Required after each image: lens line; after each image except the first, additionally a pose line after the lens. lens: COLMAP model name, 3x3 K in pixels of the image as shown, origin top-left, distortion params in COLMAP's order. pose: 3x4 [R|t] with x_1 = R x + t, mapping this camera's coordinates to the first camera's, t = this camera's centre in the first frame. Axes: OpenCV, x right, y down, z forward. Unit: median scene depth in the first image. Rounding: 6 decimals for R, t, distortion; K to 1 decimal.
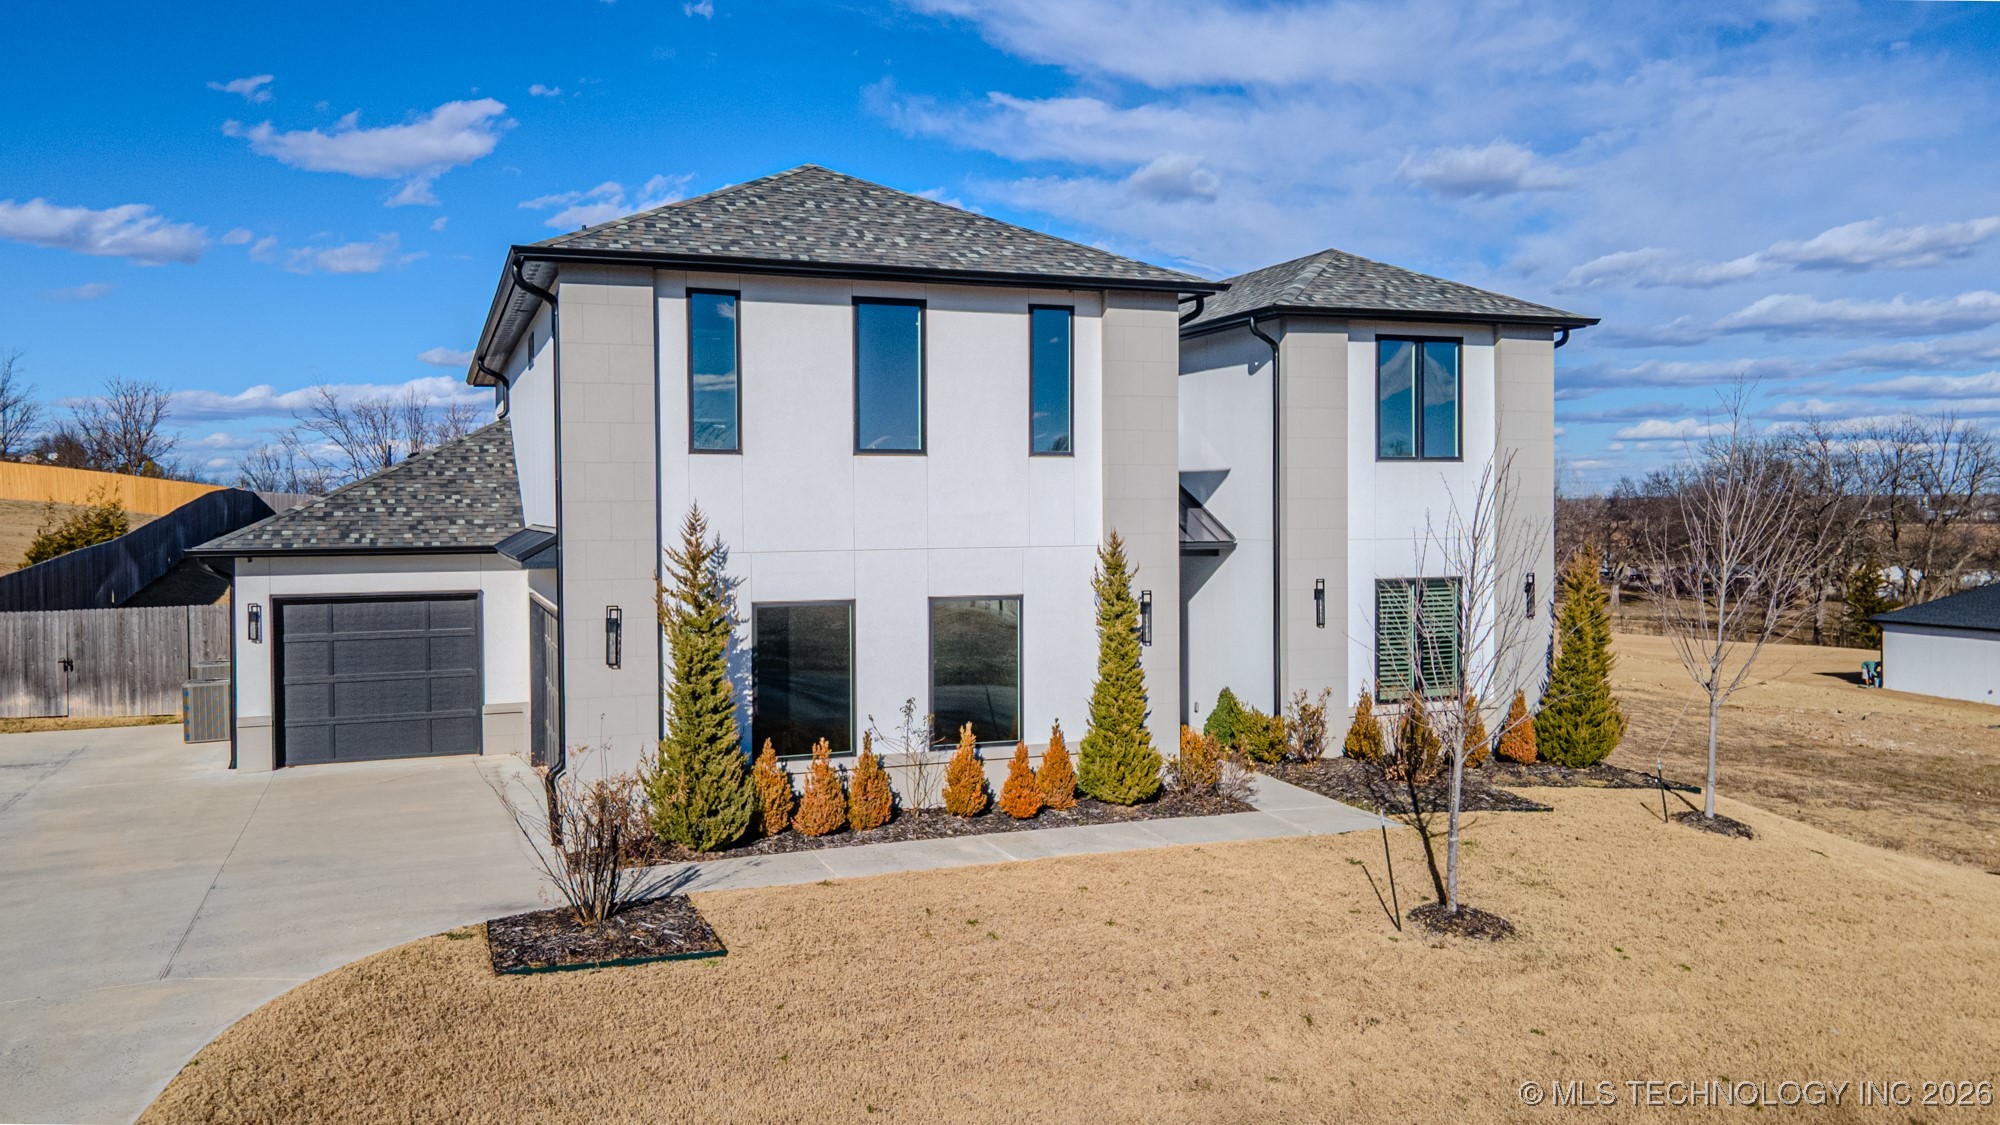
lens RADIAL K [[1451.7, 0, 986.0], [0, 1451.7, 551.5], [0, 0, 1]] dist [0.034715, 0.002983]
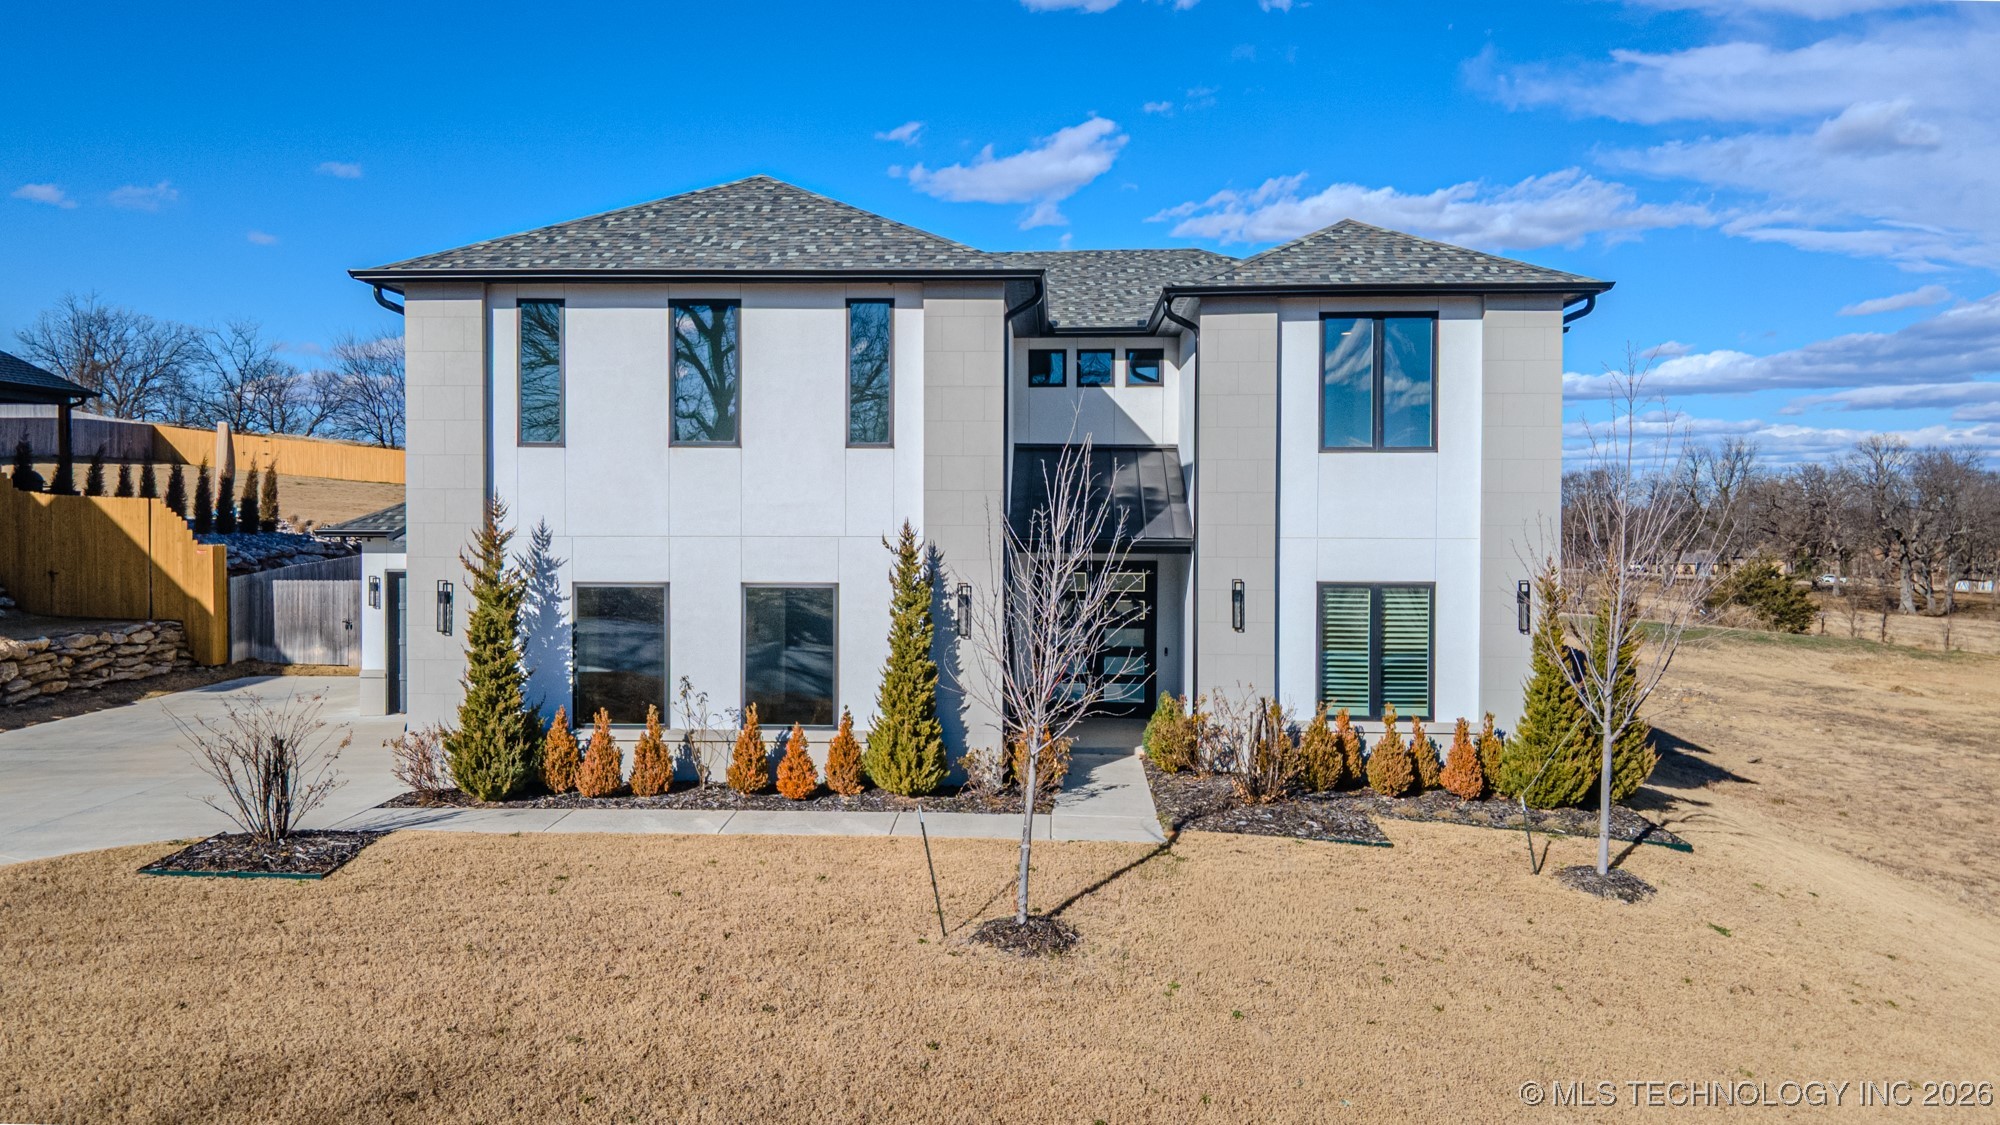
lens RADIAL K [[1478.8, 0, 993.4], [0, 1478.8, 568.6], [0, 0, 1]] dist [0.038603, 0.003430]
pose [[0.918647, 0.024597, -0.394312, 0.491420], [-0.021563, 0.999694, 0.012122, 0.003805], [0.394490, -0.002633, 0.918896, 0.078960]]
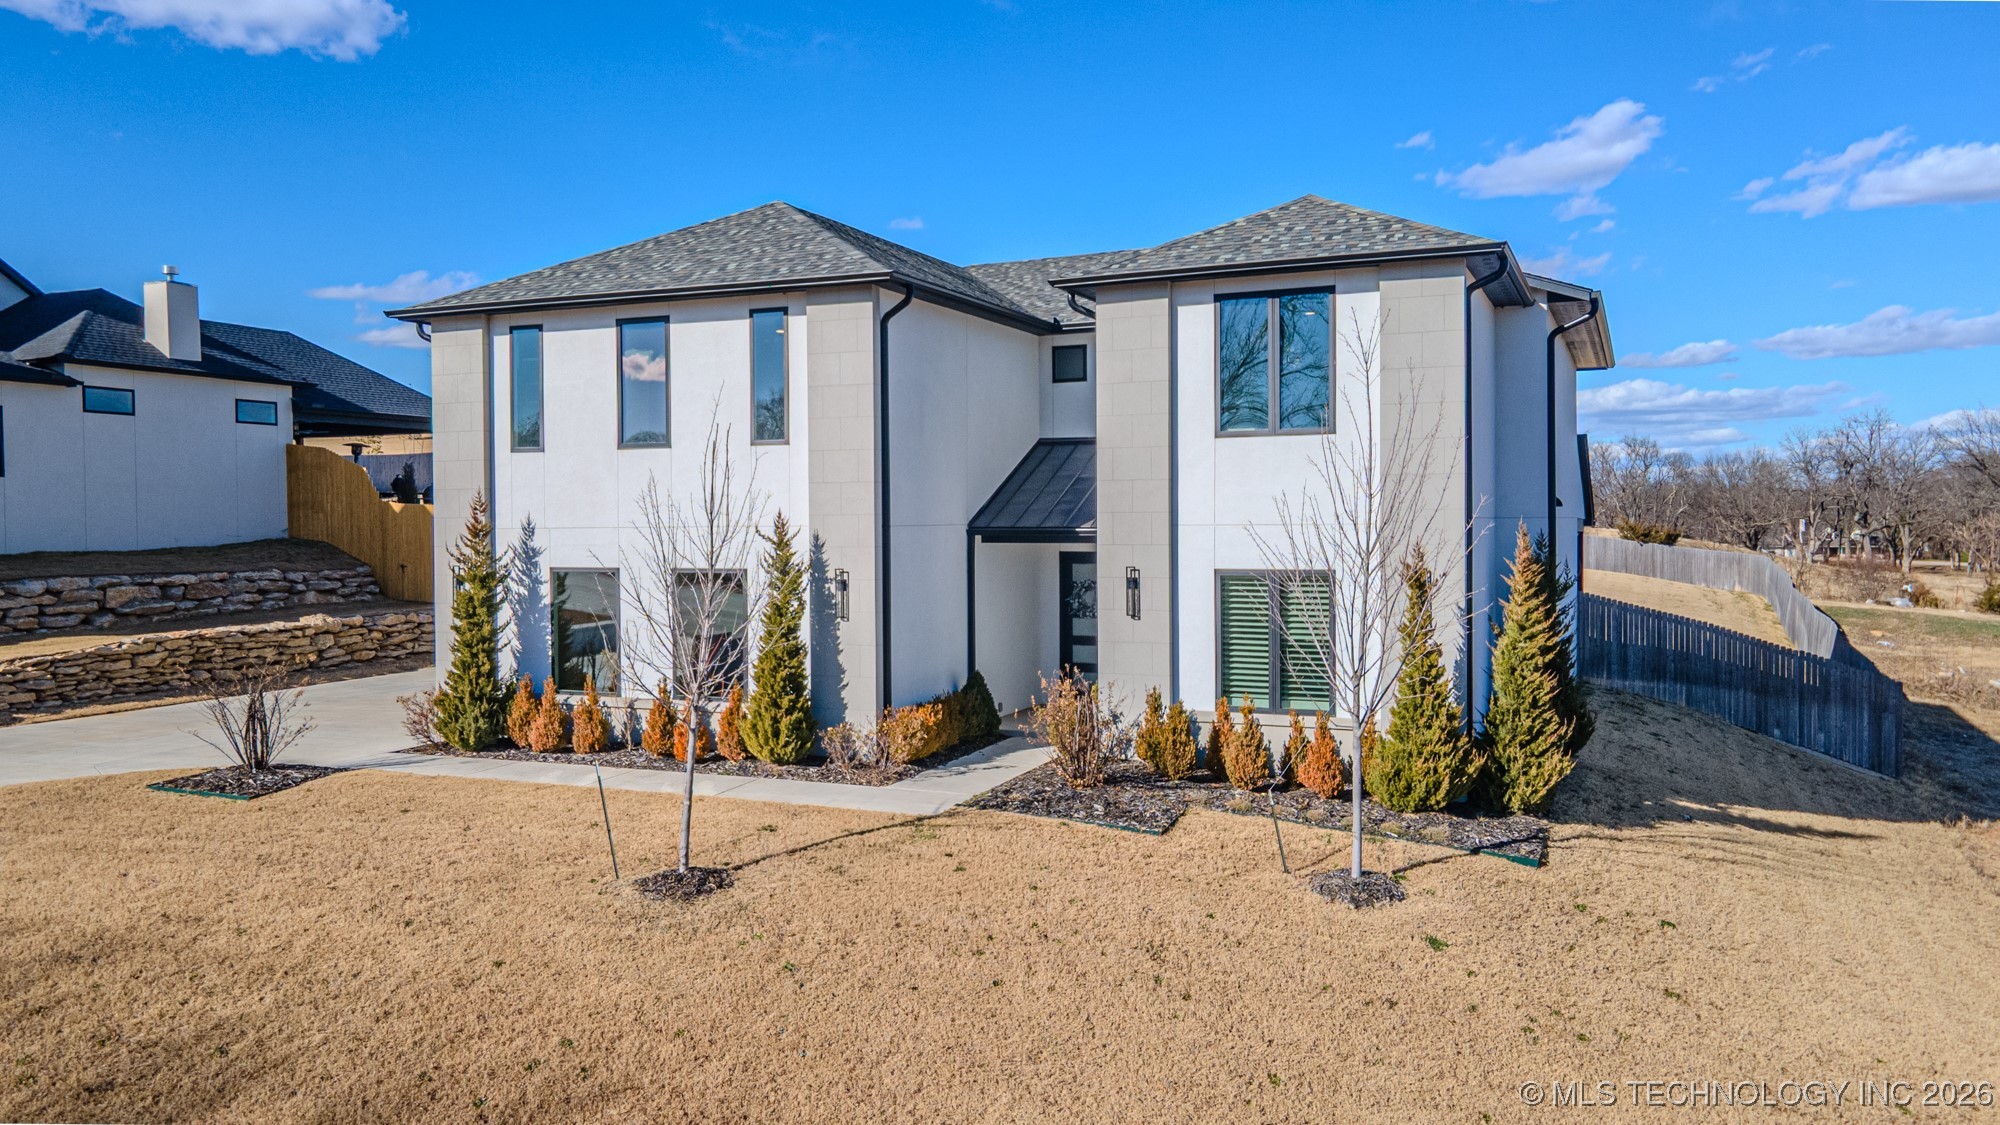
lens RADIAL K [[1469.1, 0, 1000.0], [0, 1469.1, 562.5], [0, 0, 1]] dist [0.048418, 0.002055]
pose [[0.720012, 0.022140, -0.693609, 0.875940], [-0.018891, 0.999746, 0.012301, 0.006193], [0.693705, 0.004246, 0.720247, 0.289457]]
